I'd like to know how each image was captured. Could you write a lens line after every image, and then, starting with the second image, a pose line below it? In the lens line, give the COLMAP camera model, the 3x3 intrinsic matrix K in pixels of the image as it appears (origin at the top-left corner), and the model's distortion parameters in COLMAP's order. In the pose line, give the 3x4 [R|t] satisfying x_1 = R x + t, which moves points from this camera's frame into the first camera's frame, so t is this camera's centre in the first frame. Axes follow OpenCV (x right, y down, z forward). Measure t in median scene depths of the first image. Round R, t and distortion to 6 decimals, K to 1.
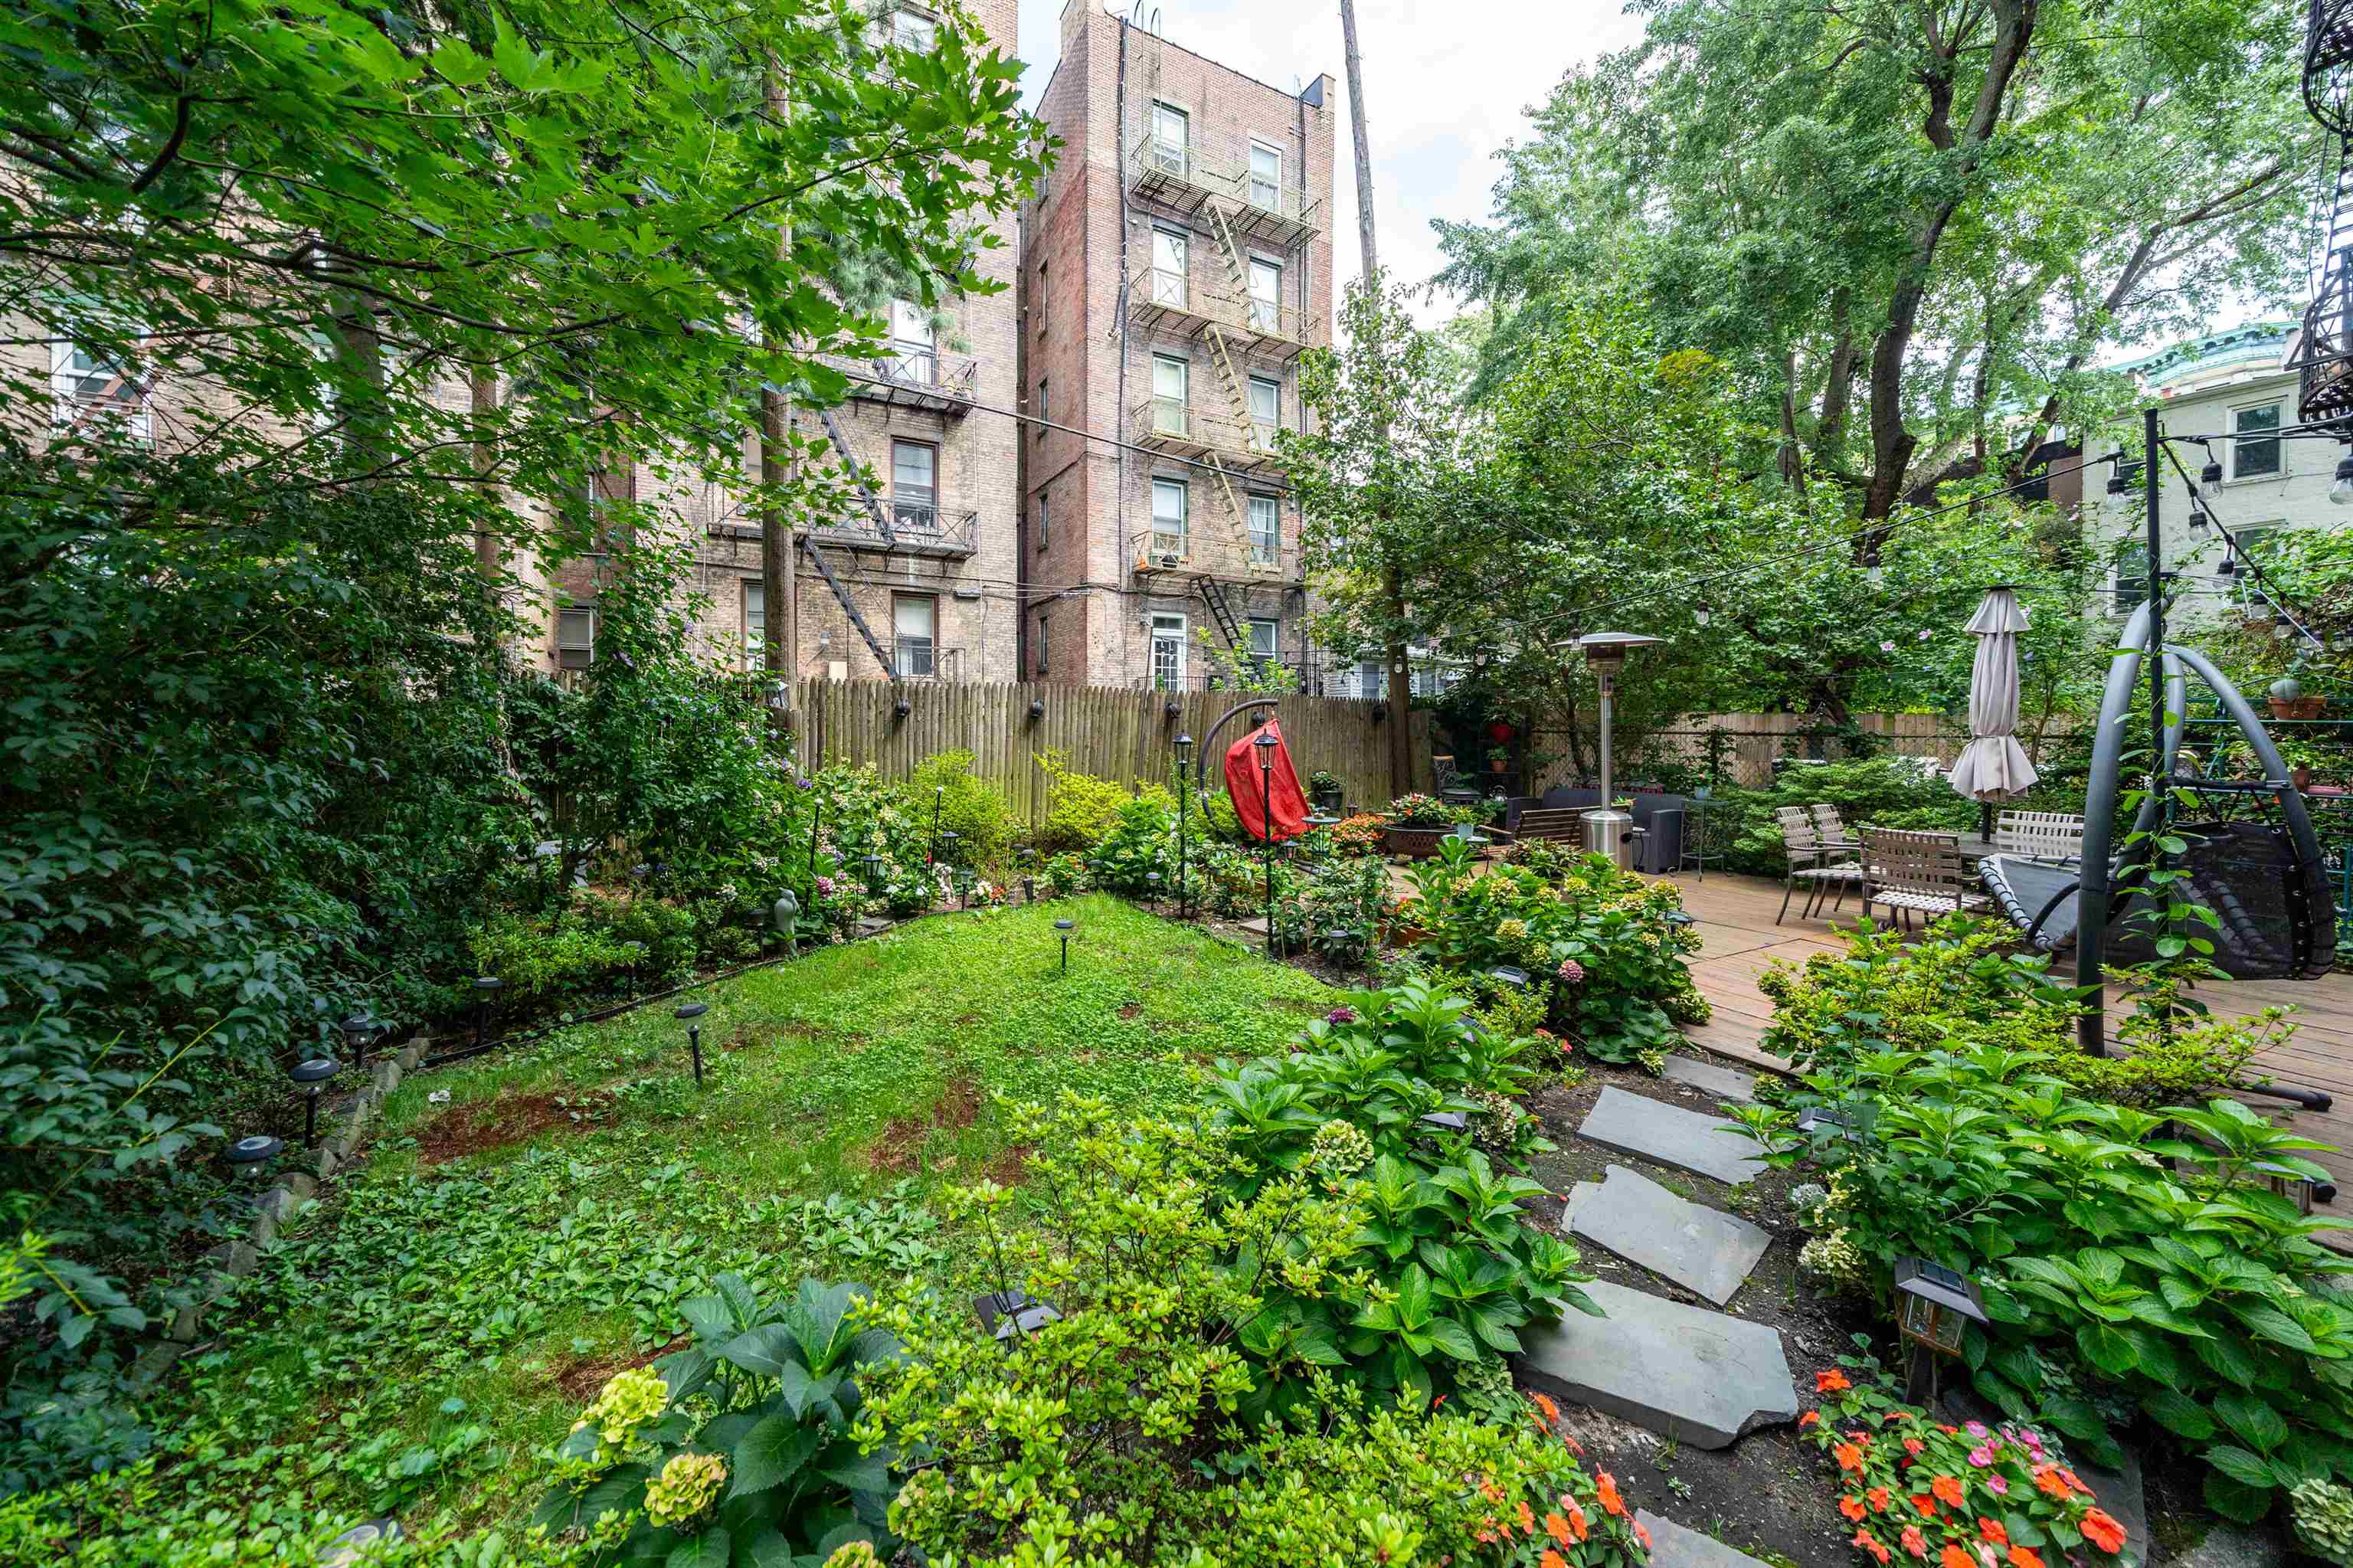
lens RADIAL K [[828.3, 0, 1134.5], [0, 828.3, 727.3], [0, 0, 1]] dist [-0.004385, -0.000154]
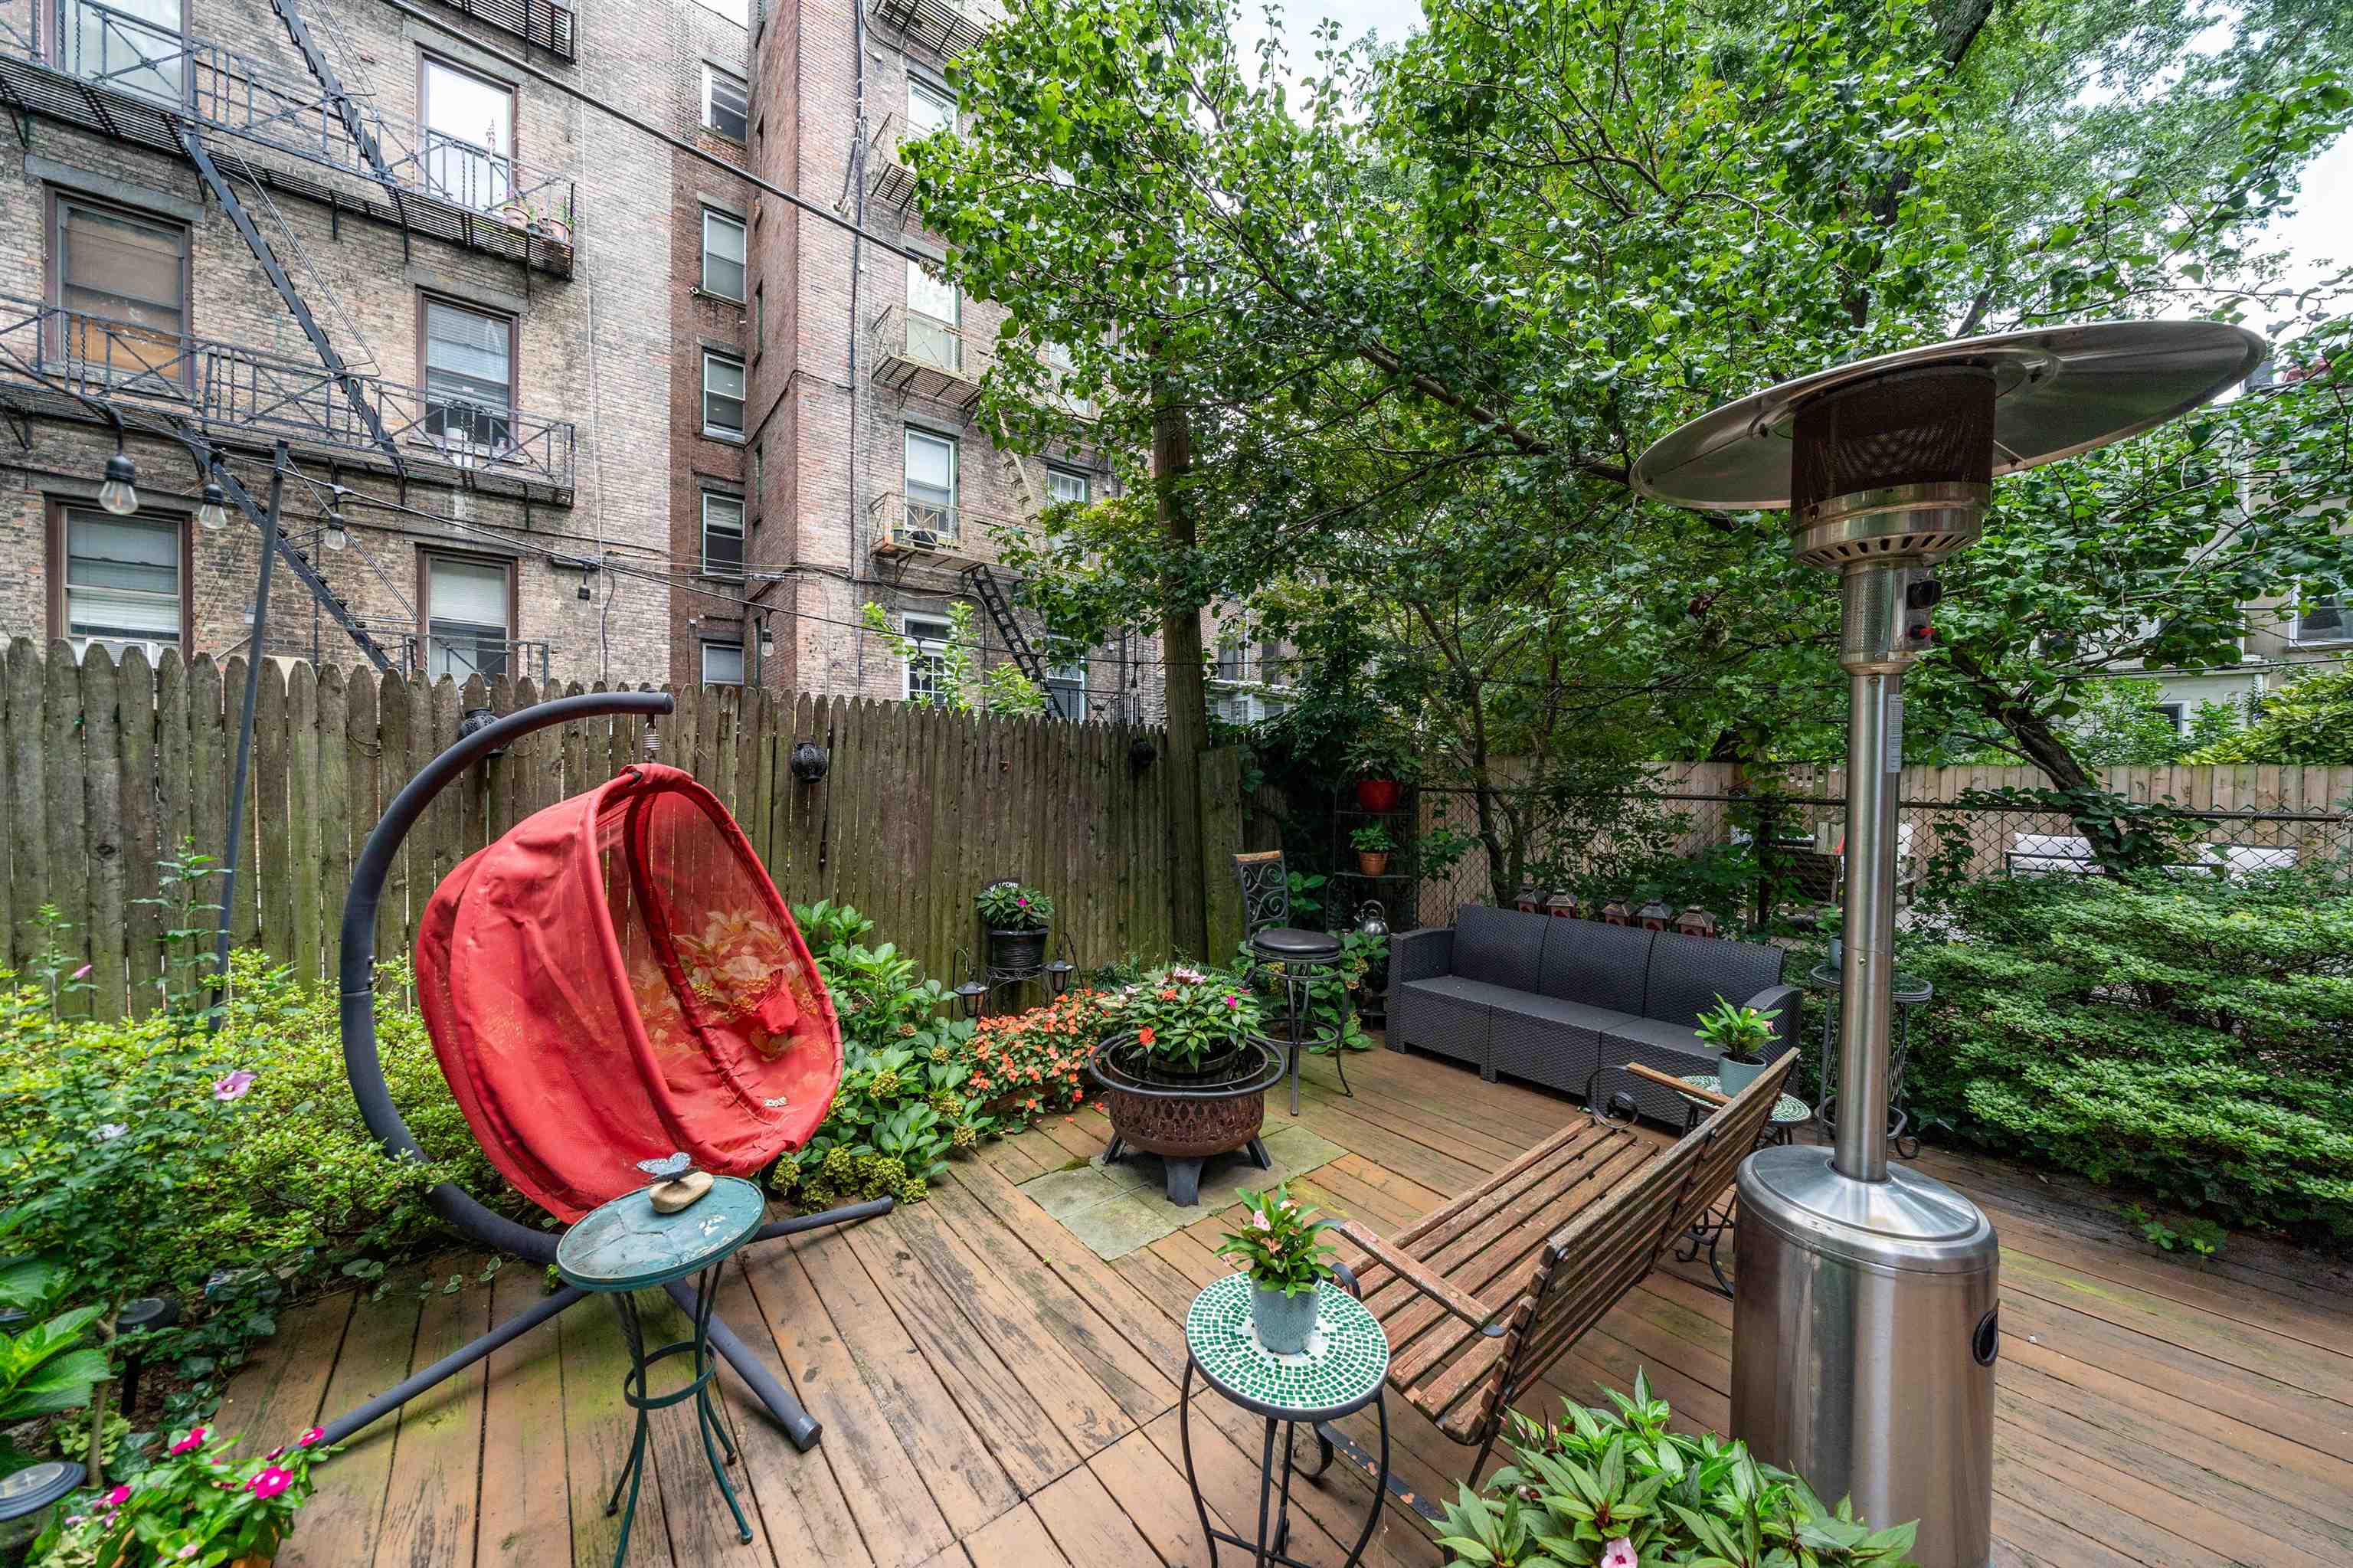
lens RADIAL K [[828.3, 0, 1180.6], [0, 828.3, 781.9], [0, 0, 1]] dist [-0.004385, -0.000154]
pose [[0.976564, 0.002140, 0.215215, 0.116308], [-0.004512, 0.999934, 0.010534, -0.001194], [-0.215179, -0.011258, 0.976510, 0.284852]]
